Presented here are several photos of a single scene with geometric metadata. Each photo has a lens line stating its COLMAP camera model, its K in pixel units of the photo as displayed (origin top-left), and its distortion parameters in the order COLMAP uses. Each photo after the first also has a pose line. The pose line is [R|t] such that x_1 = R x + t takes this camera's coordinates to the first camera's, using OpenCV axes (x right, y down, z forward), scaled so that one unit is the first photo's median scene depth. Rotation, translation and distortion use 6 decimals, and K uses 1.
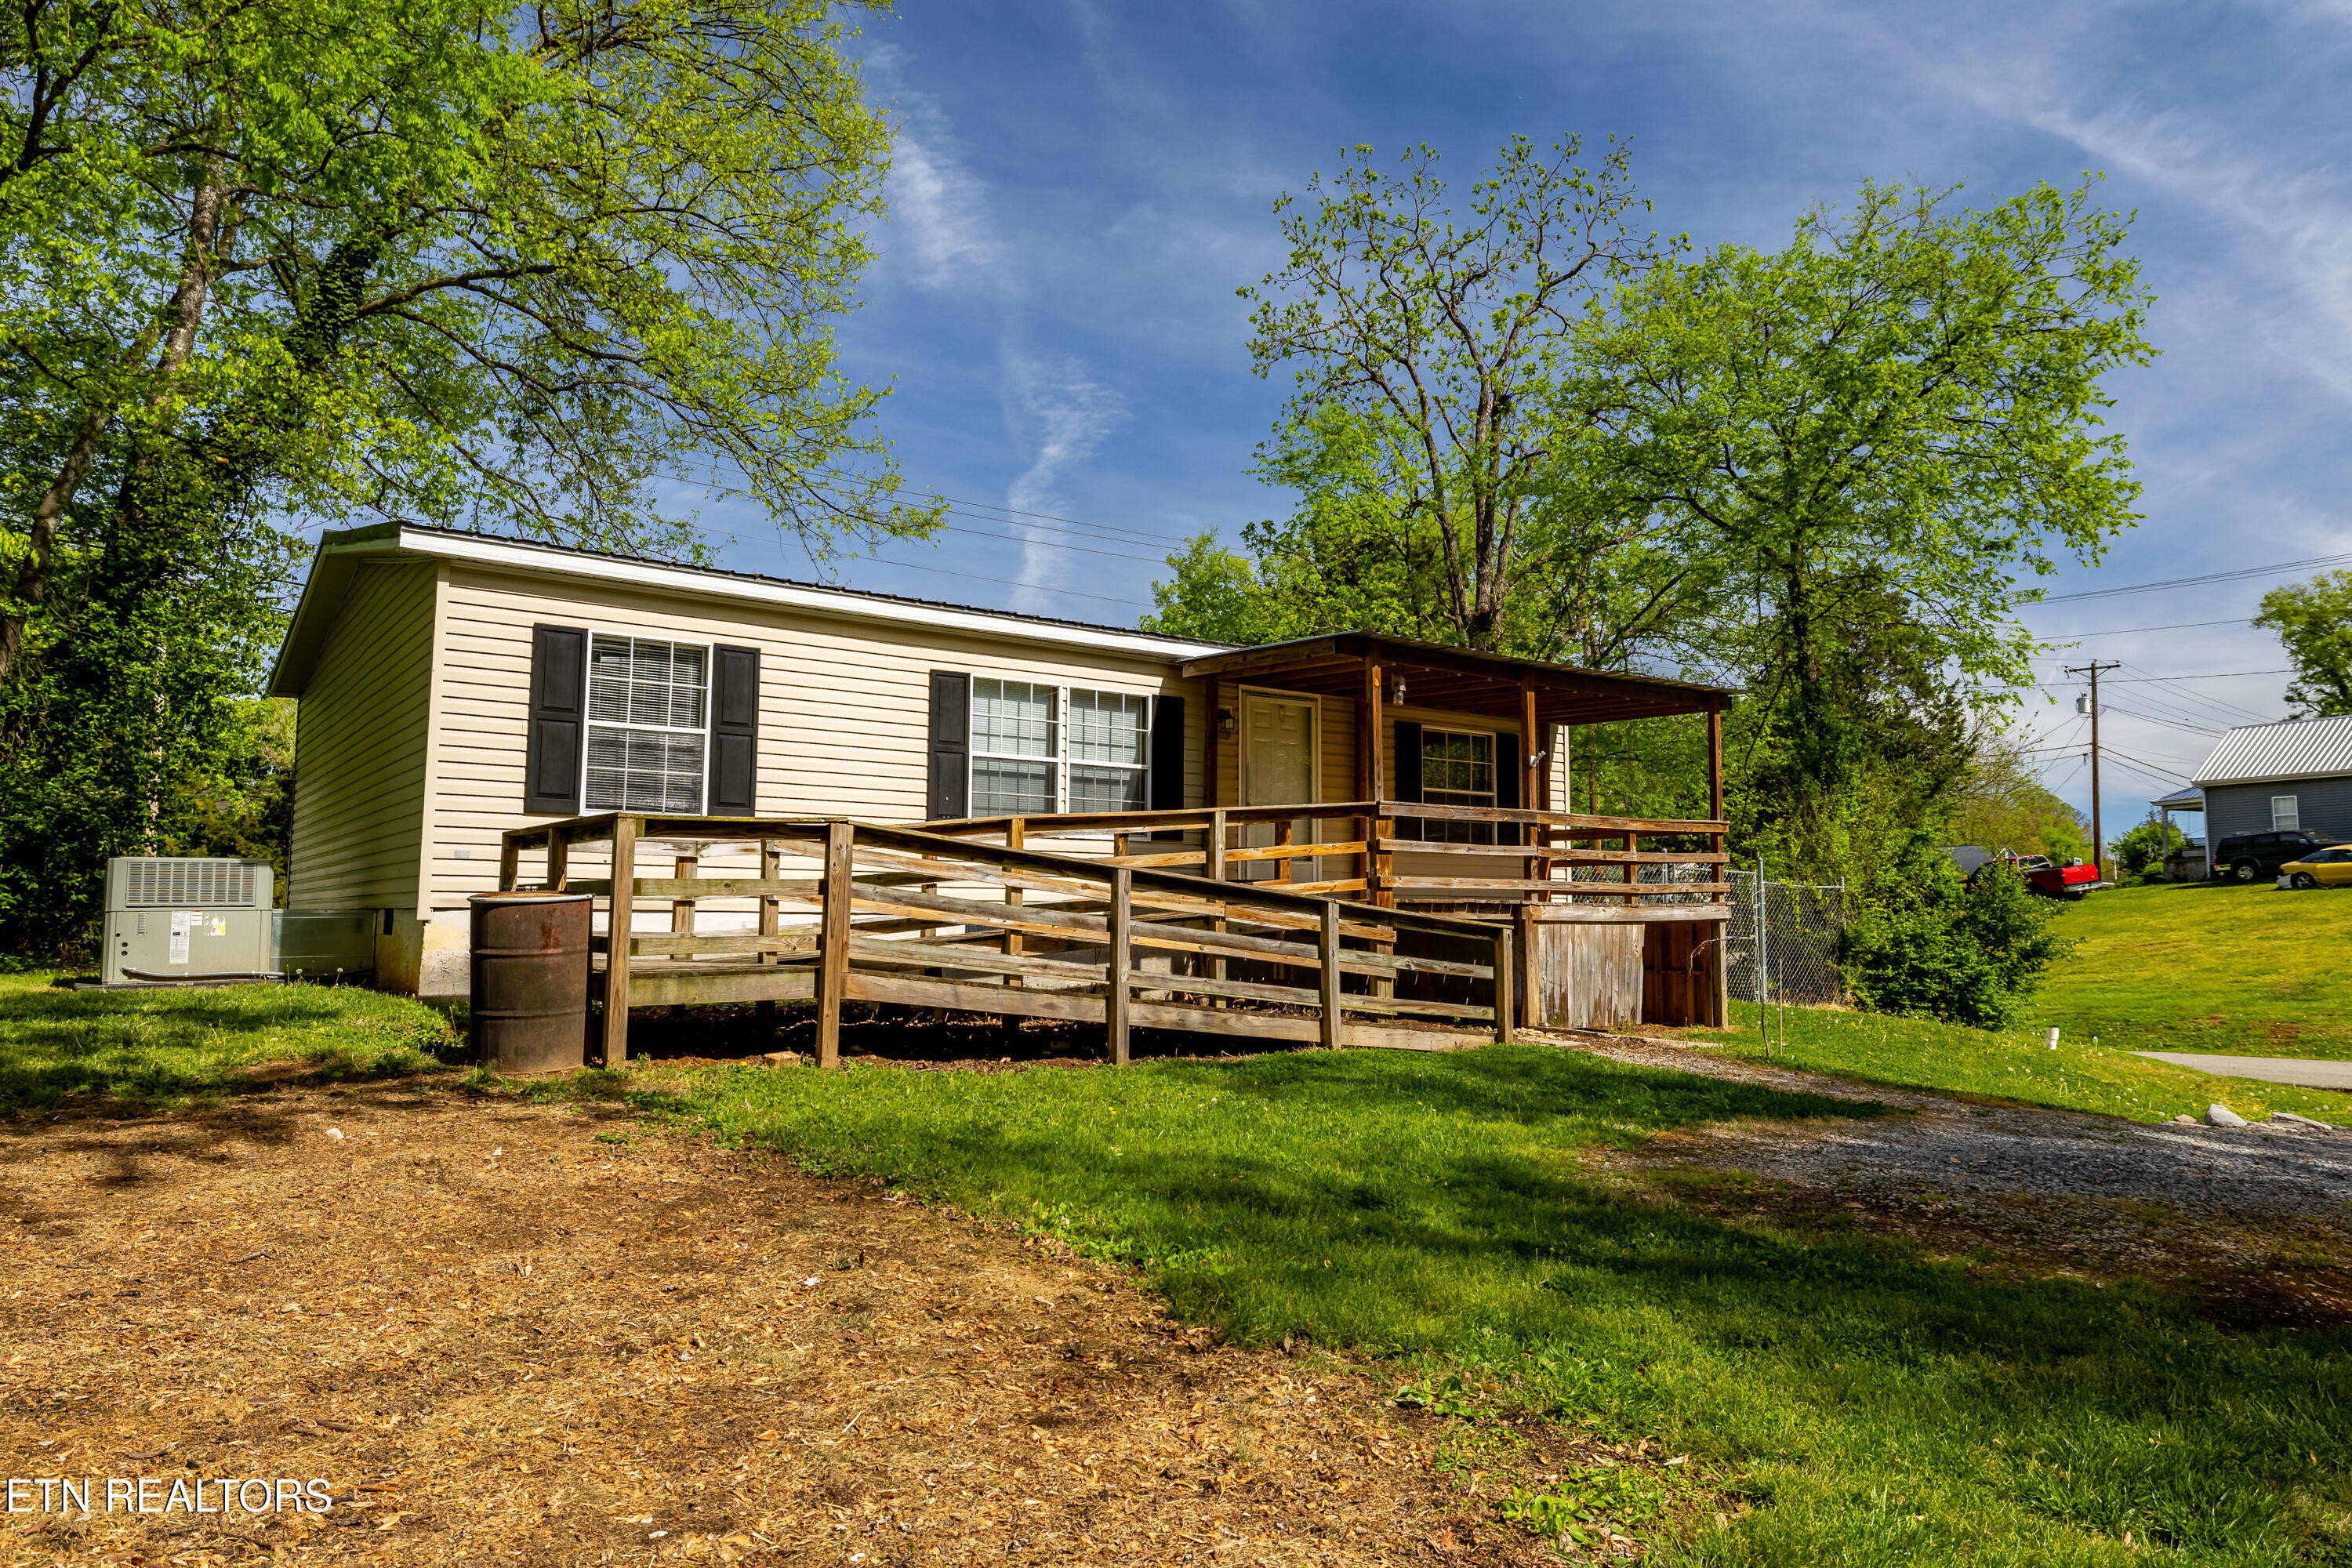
lens RADIAL K [[1488.3, 0, 1179.3], [0, 1488.3, 784.9], [0, 0, 1]] dist [0.000805, 0.001822]
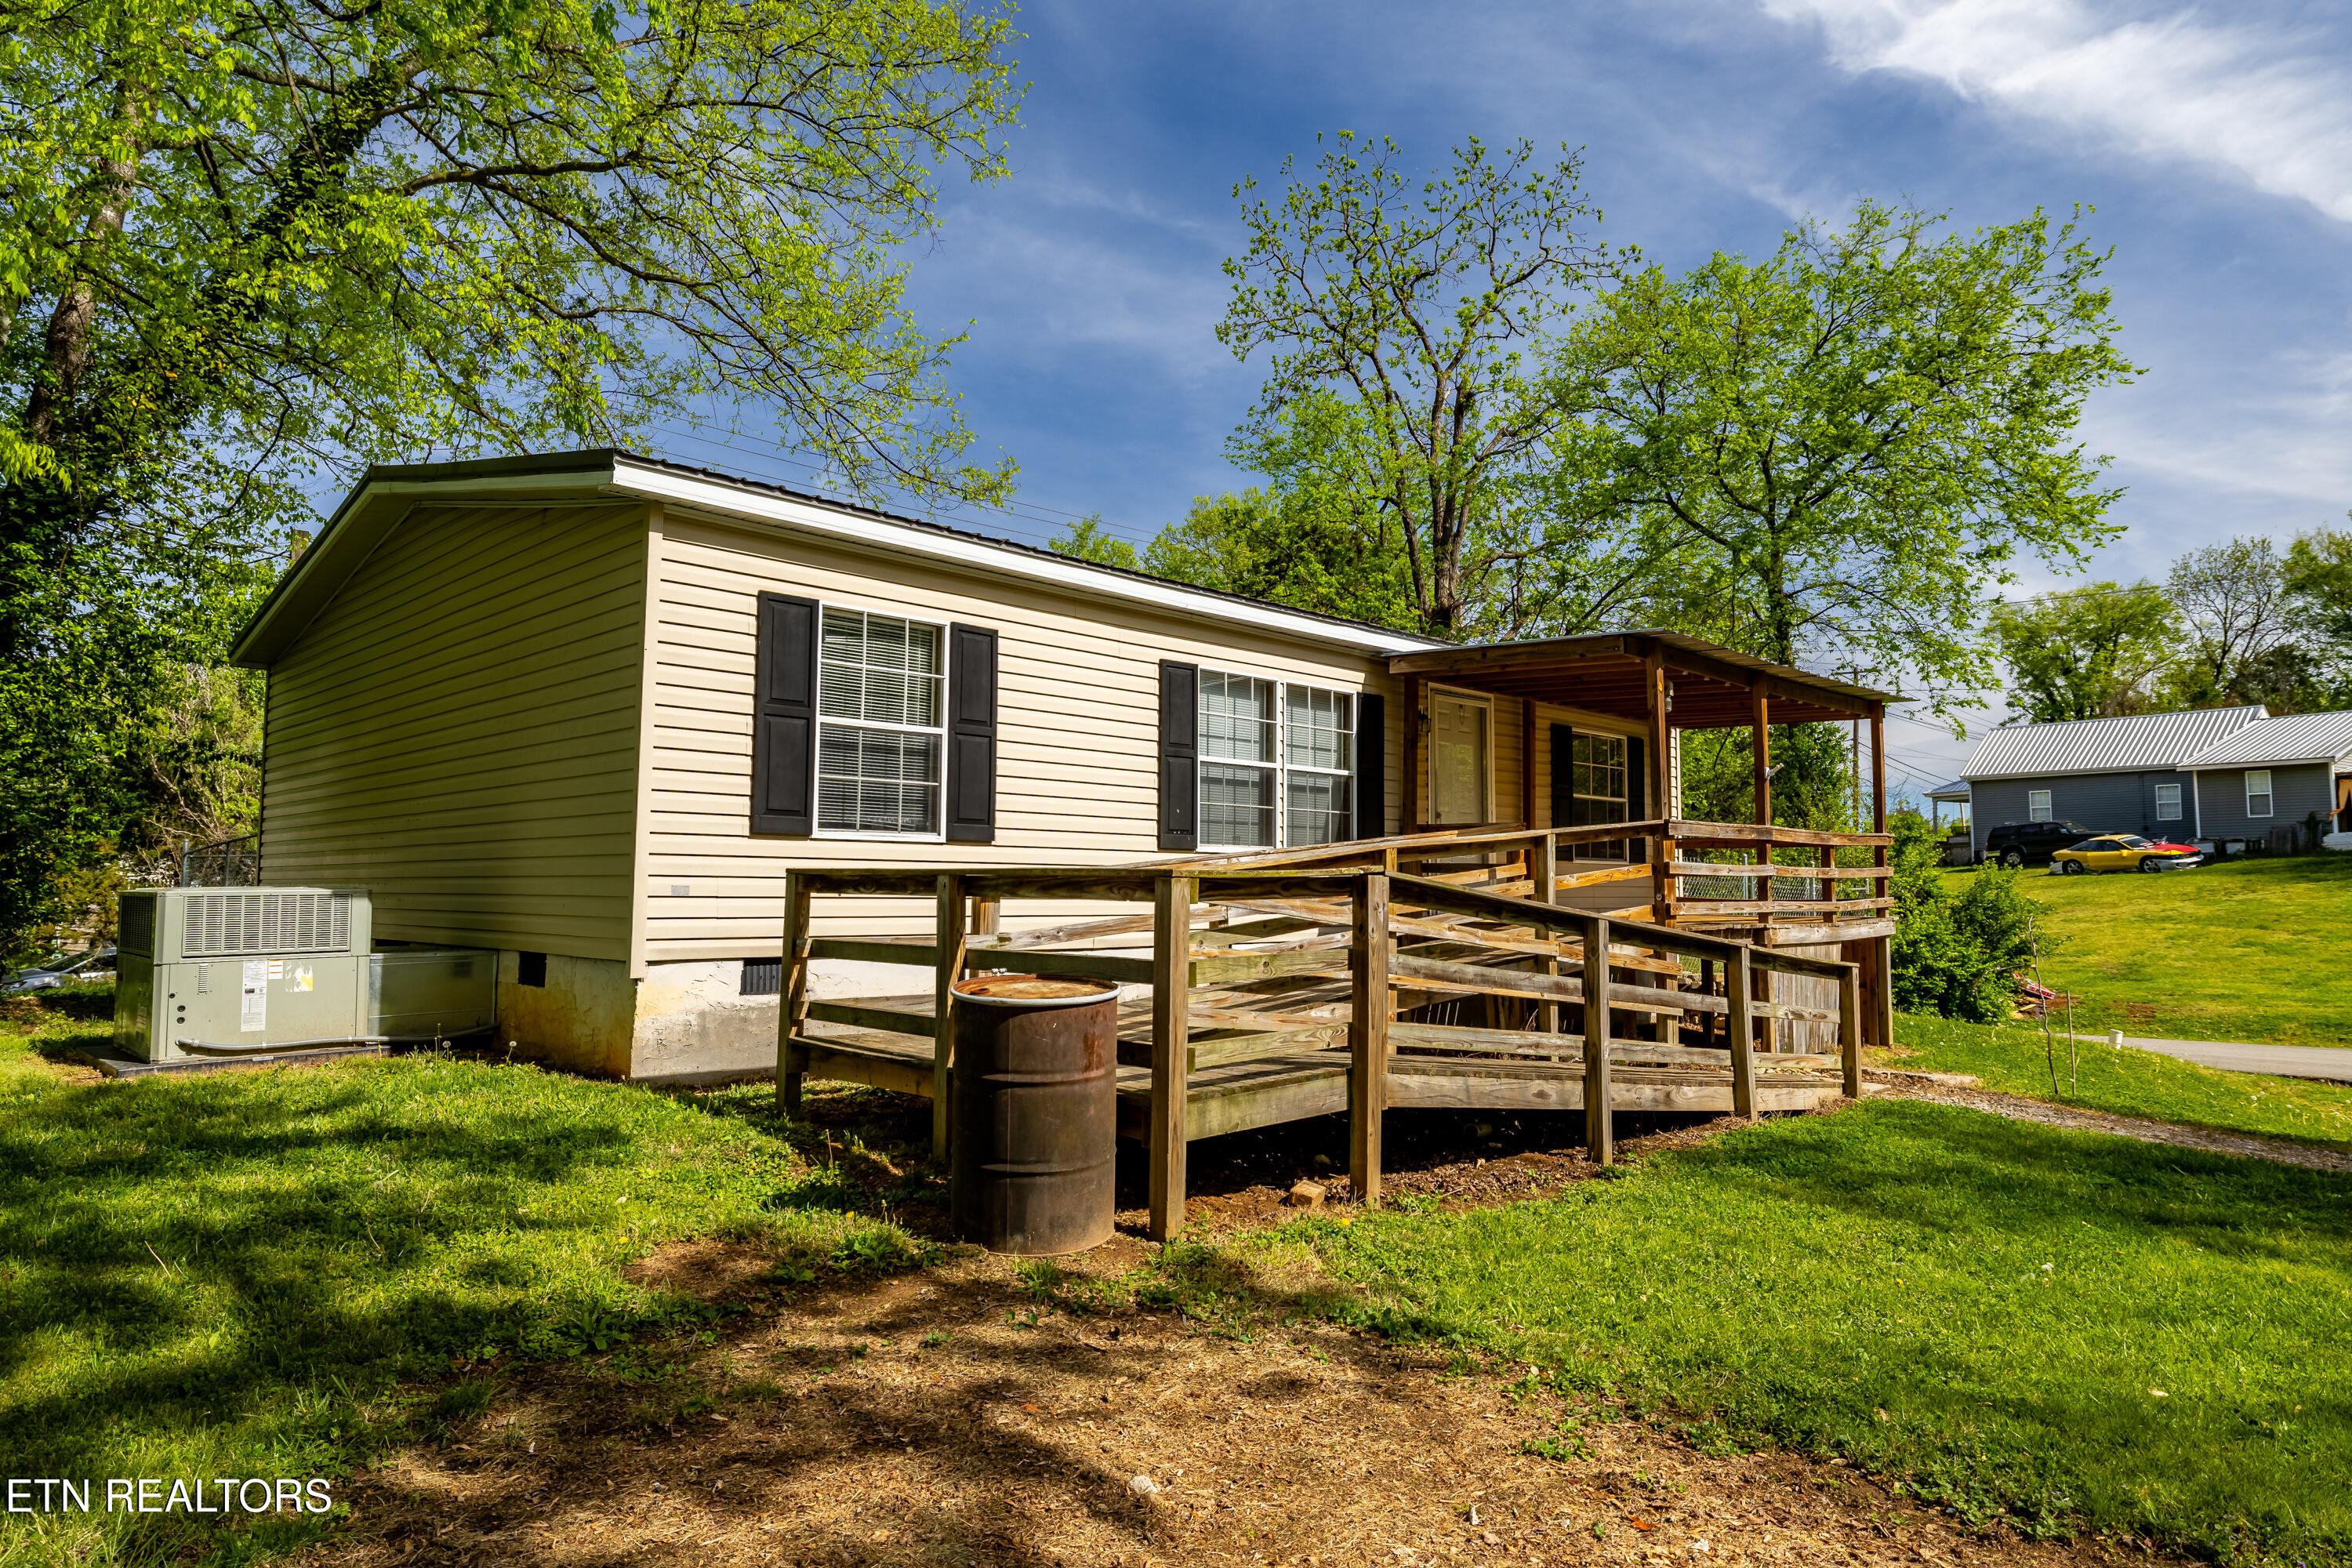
lens RADIAL K [[1397.6, 0, 1180.8], [0, 1397.6, 782.2], [0, 0, 1]] dist [0.001481, -0.001147]
pose [[0.987747, 0.012573, 0.155553, -0.264959], [-0.015044, 0.999779, 0.014713, -0.018210], [-0.155334, -0.016872, 0.987718, 0.194540]]
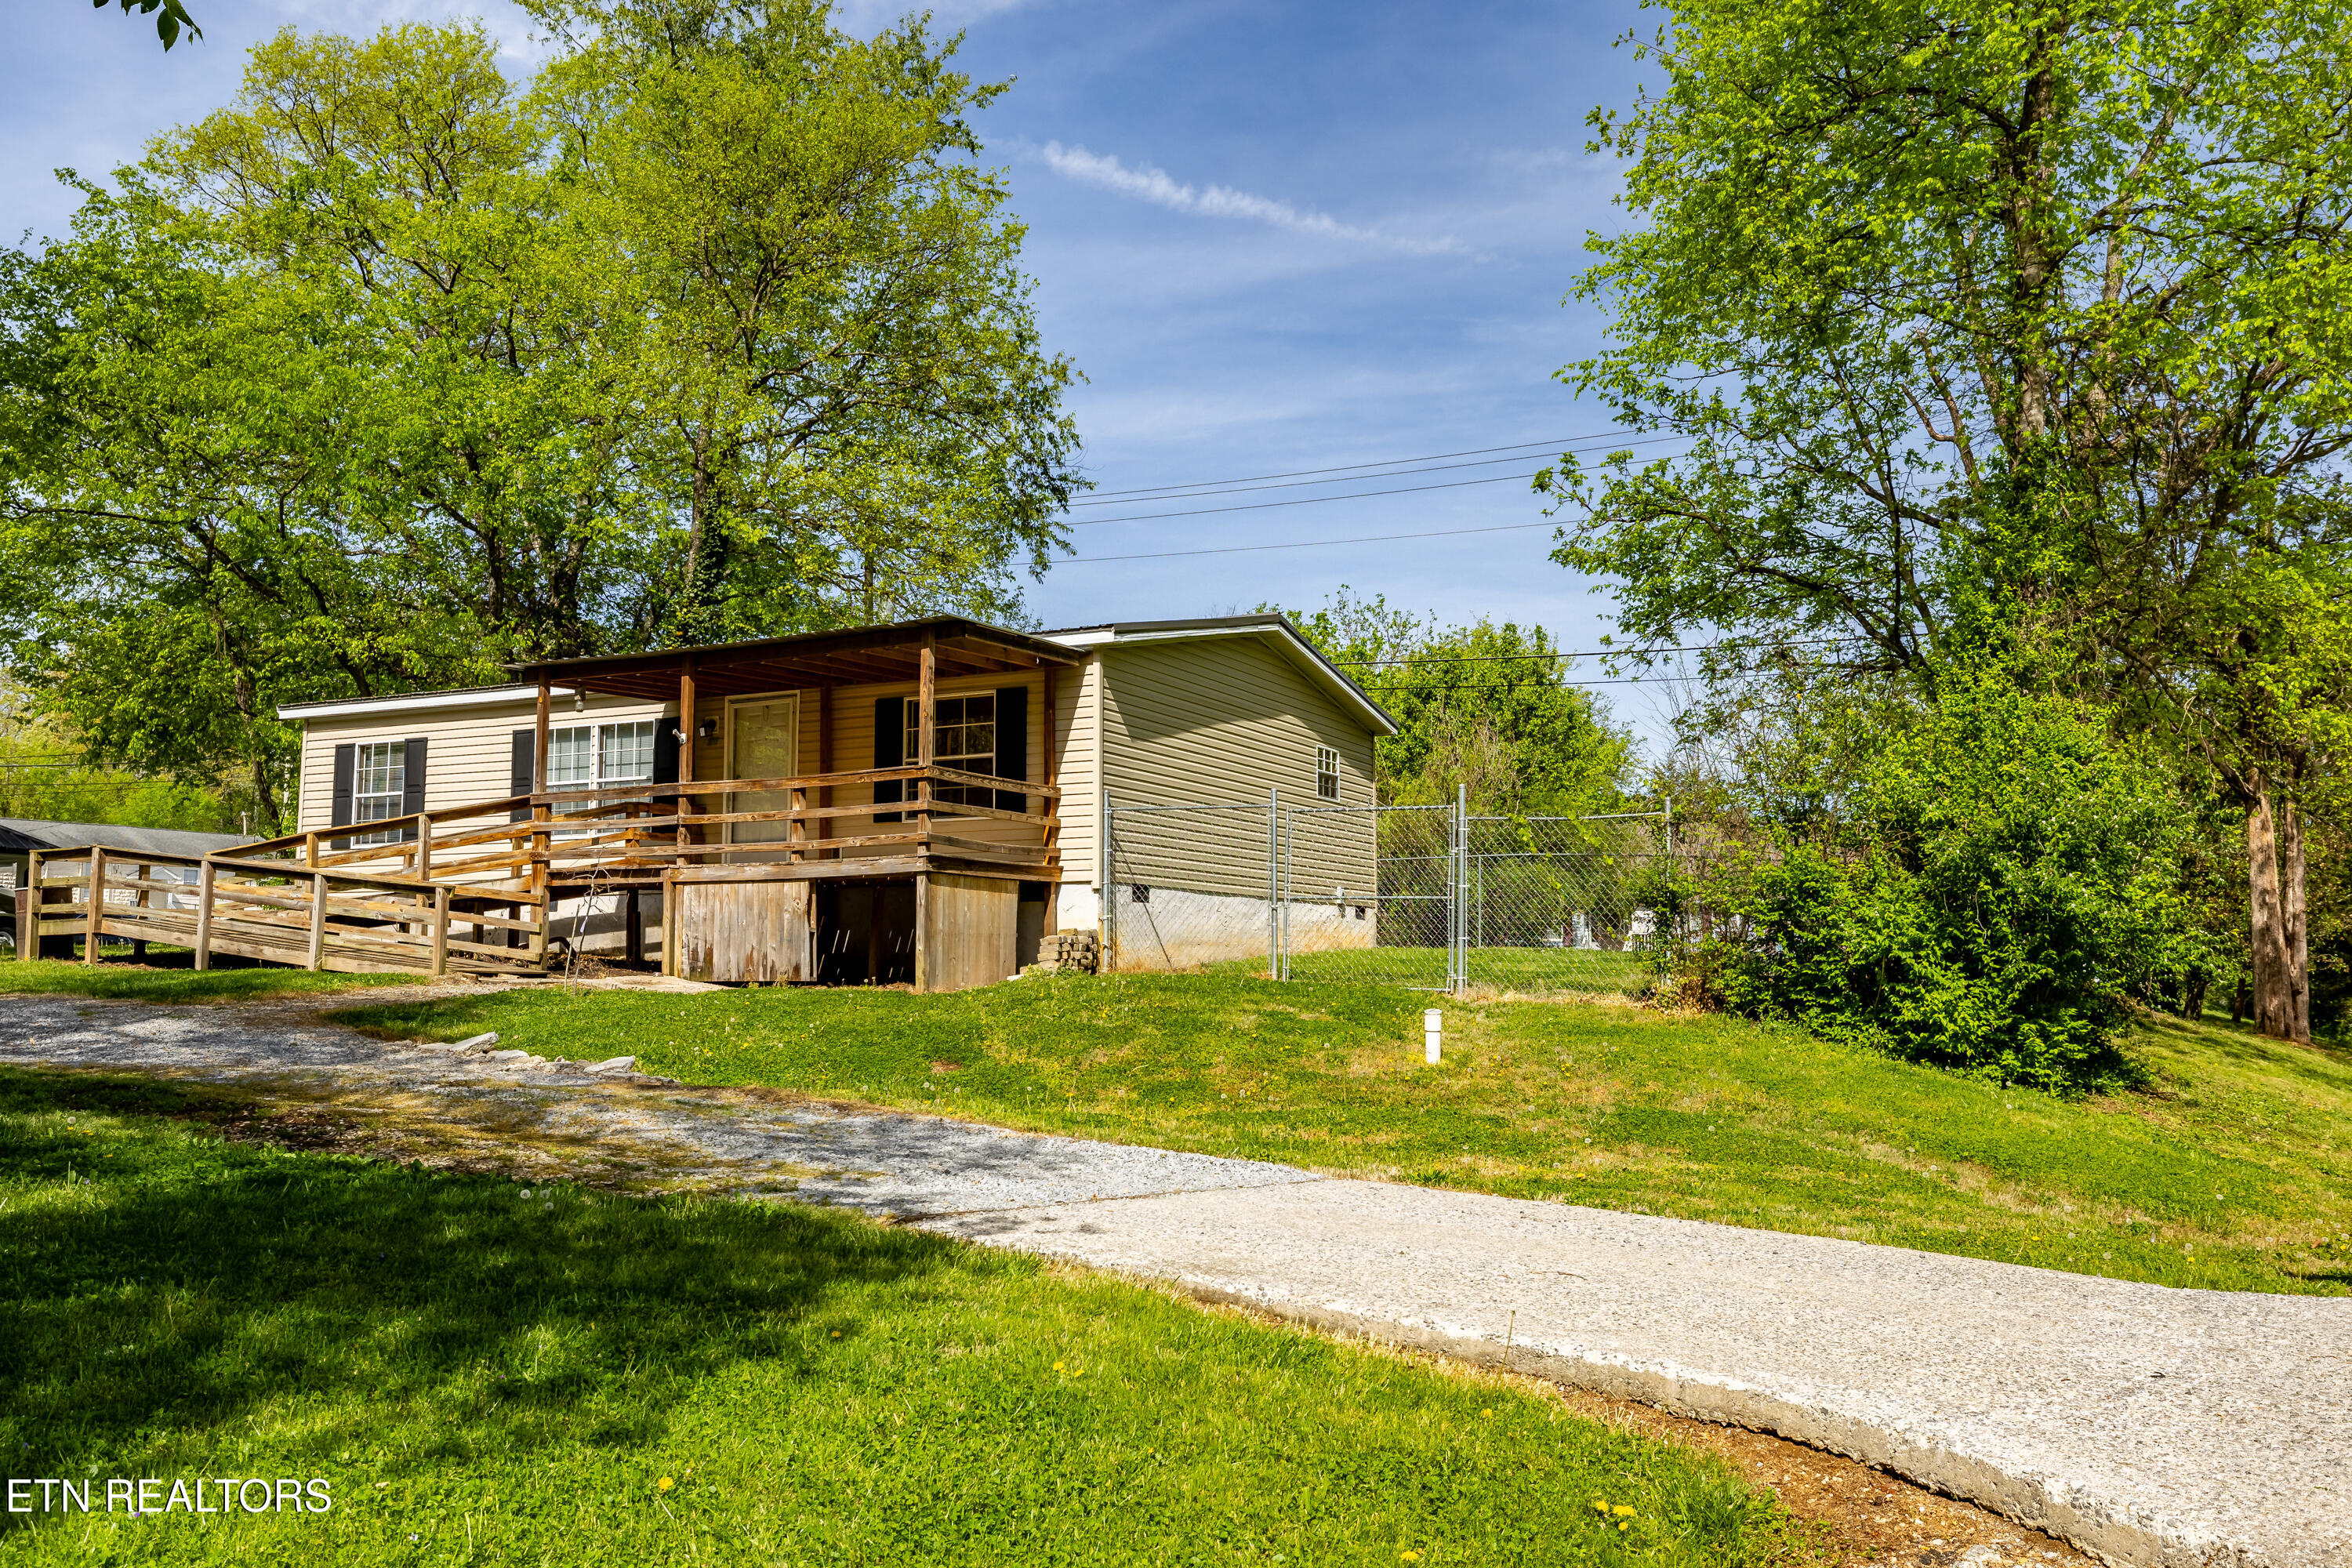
lens RADIAL K [[1789.5, 0, 1179.0], [0, 1789.5, 786.6], [0, 0, 1]] dist [0.005536, 0.001211]
pose [[0.457191, -0.097978, -0.883955, 1.597376], [0.081269, 0.994357, -0.068182, 0.142497], [0.885648, -0.040666, 0.462573, 0.724284]]
